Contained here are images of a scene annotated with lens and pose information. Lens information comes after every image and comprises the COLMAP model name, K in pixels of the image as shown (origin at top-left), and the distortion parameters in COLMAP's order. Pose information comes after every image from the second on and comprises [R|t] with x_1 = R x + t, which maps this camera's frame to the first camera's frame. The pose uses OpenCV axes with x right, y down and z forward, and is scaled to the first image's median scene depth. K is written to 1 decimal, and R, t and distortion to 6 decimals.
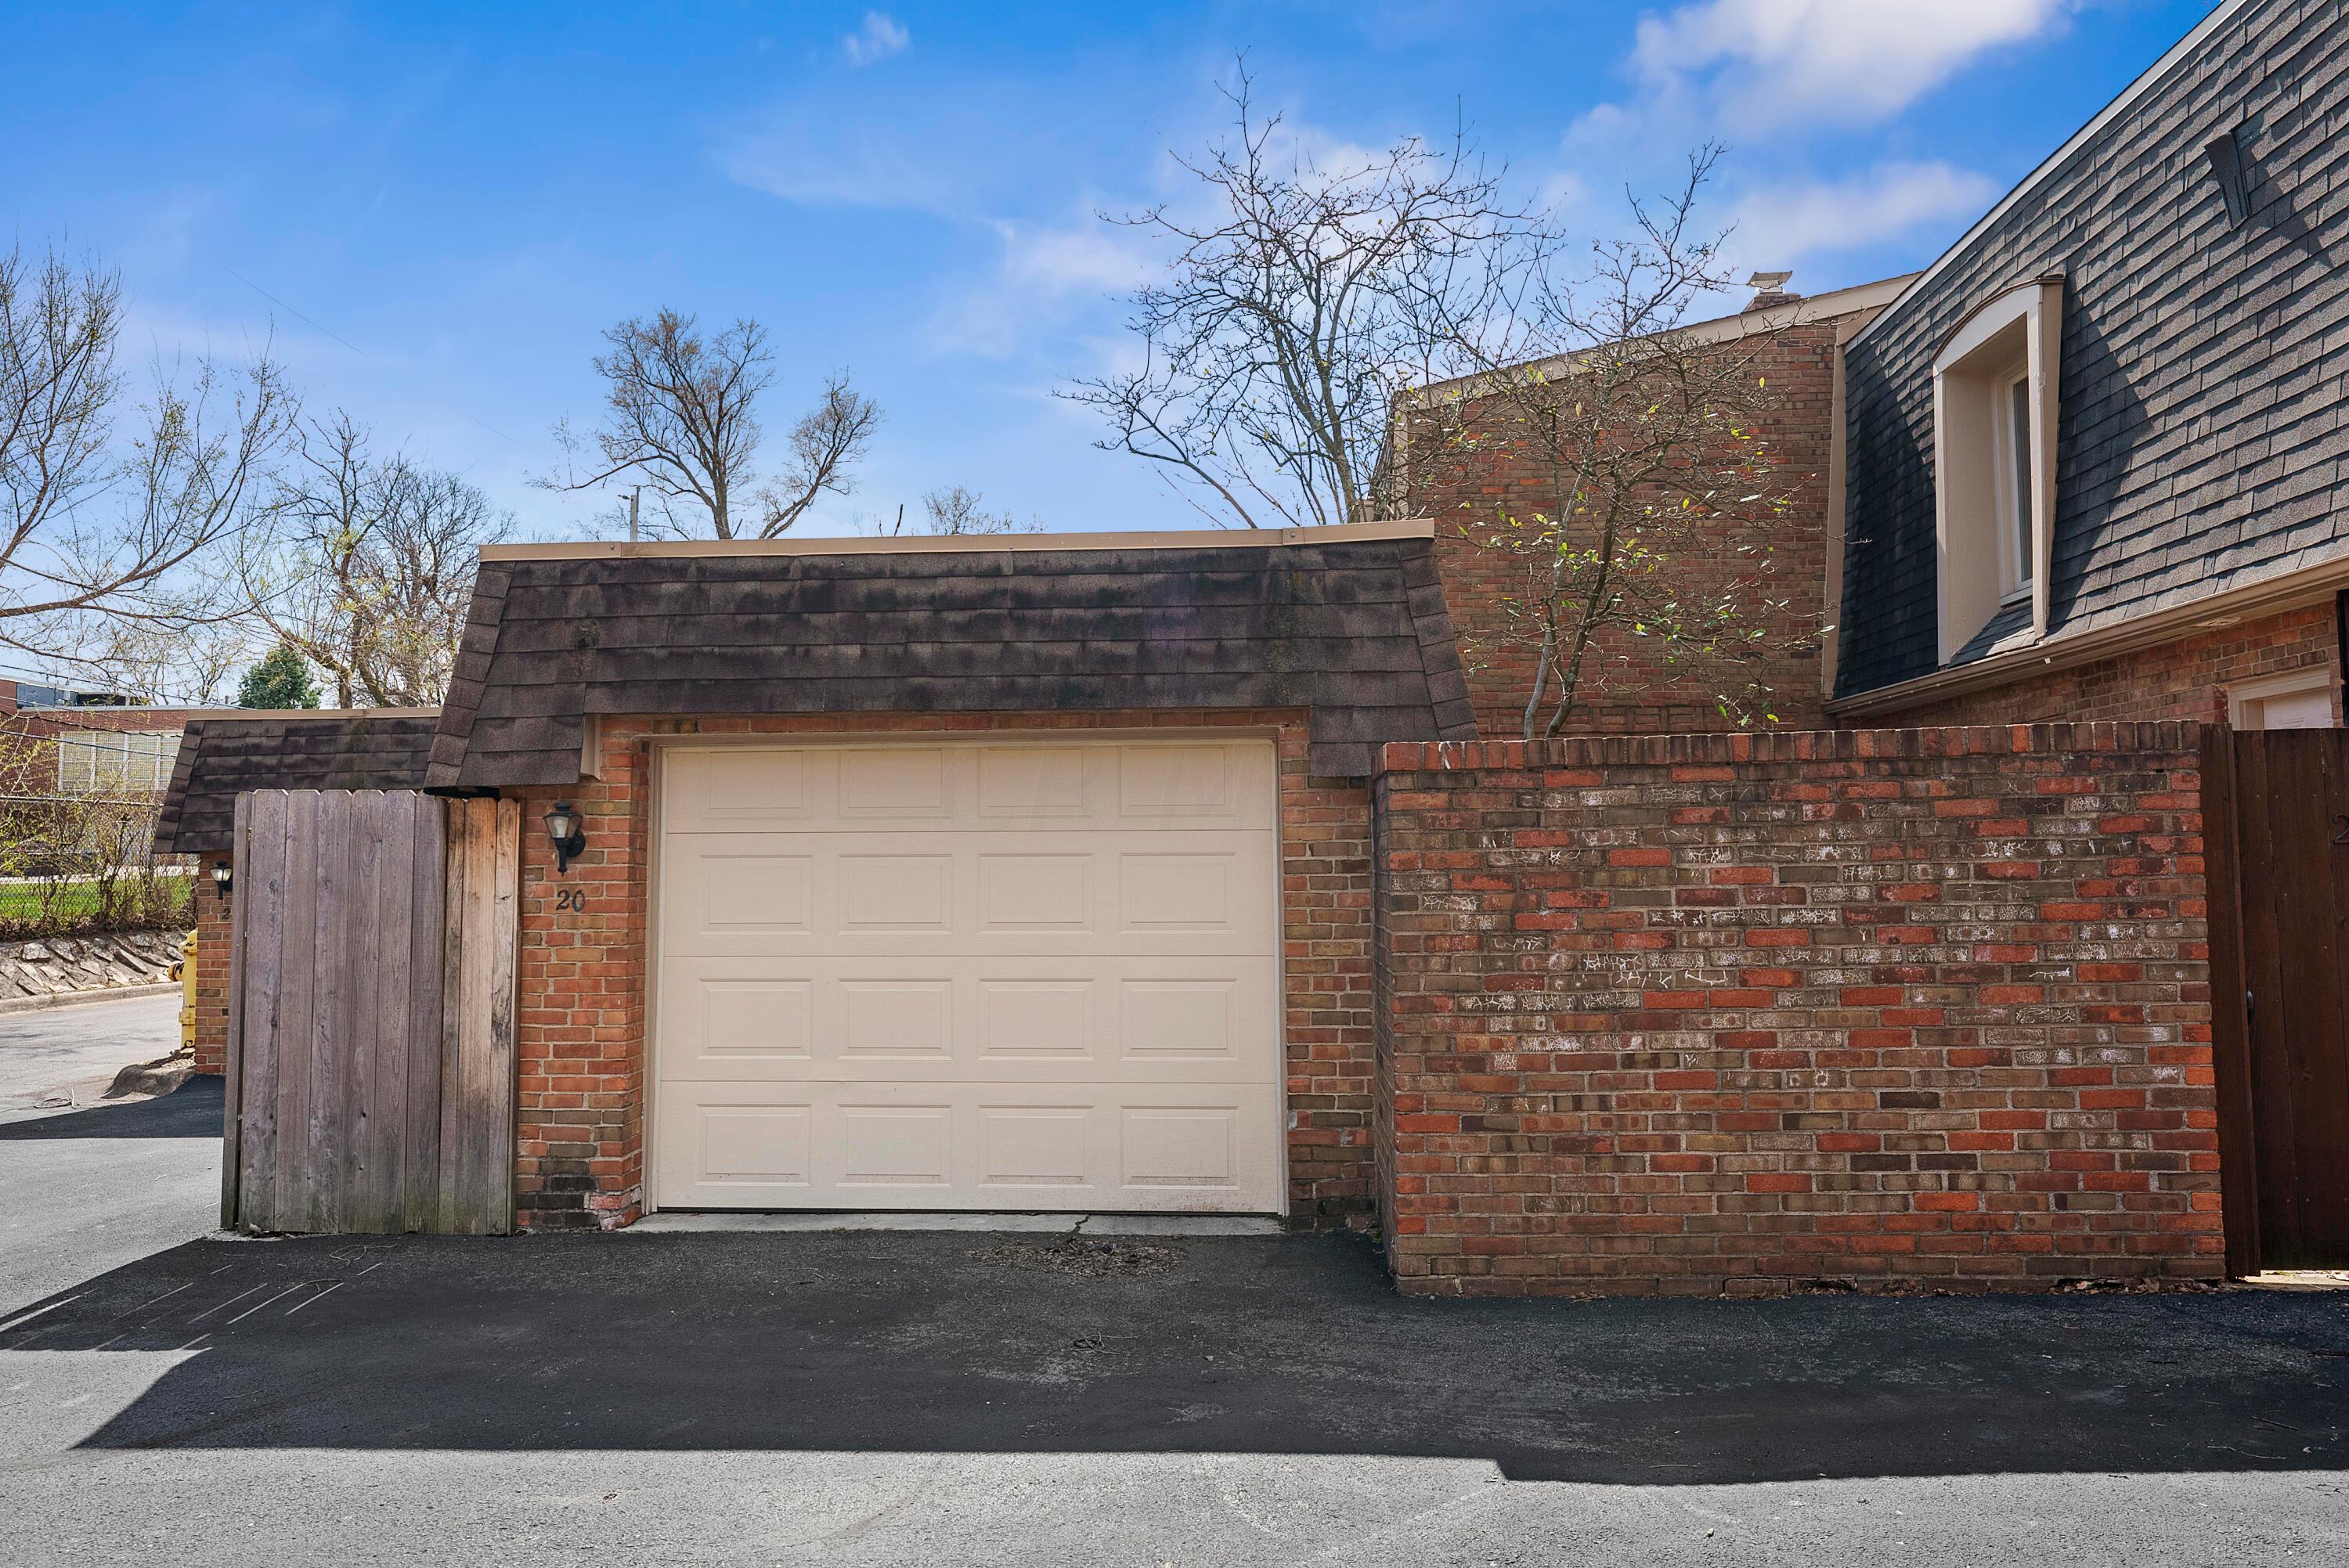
lens RADIAL K [[1586.6, 0, 1165.0], [0, 1586.6, 780.0], [0, 0, 1]] dist [0.000413, 0.002965]
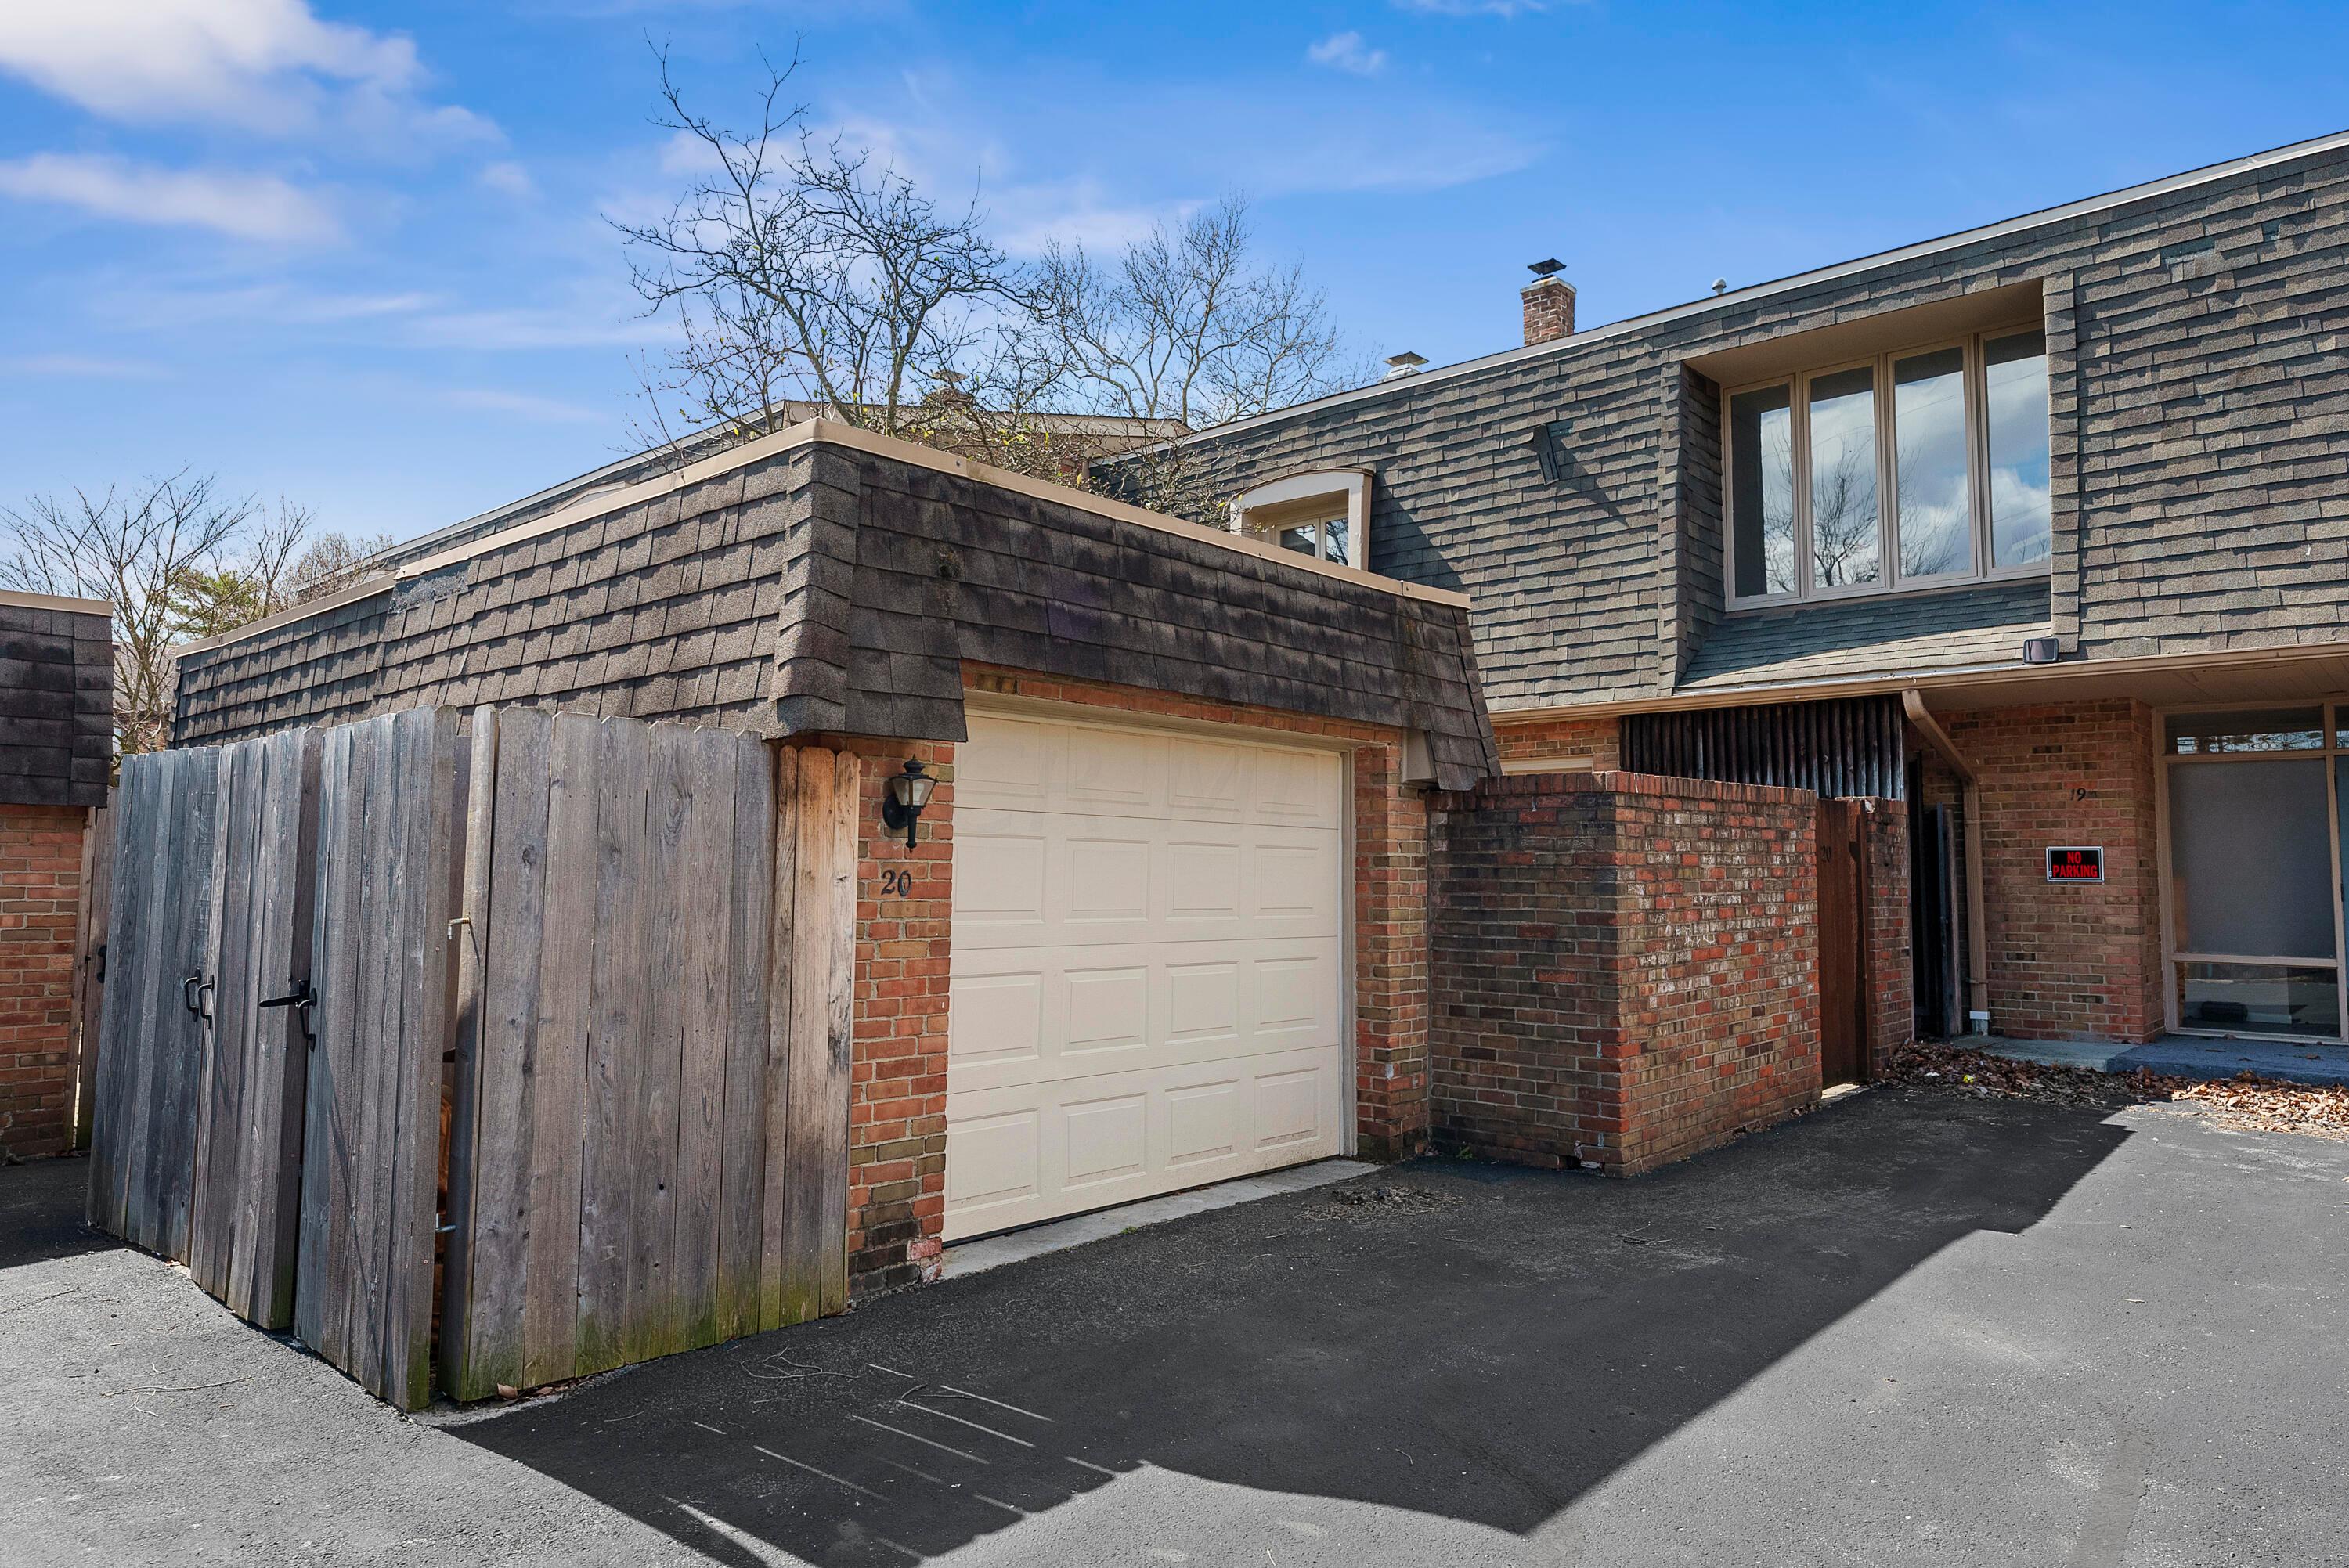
lens RADIAL K [[1484.6, 0, 1174.0], [0, 1484.6, 783.6], [0, 0, 1]] dist [0.002420, 0.000069]
pose [[0.613102, 0.063403, 0.787456, -0.889519], [-0.057179, 0.997721, -0.035814, 0.044454], [-0.787932, -0.023069, 0.615330, 0.423608]]
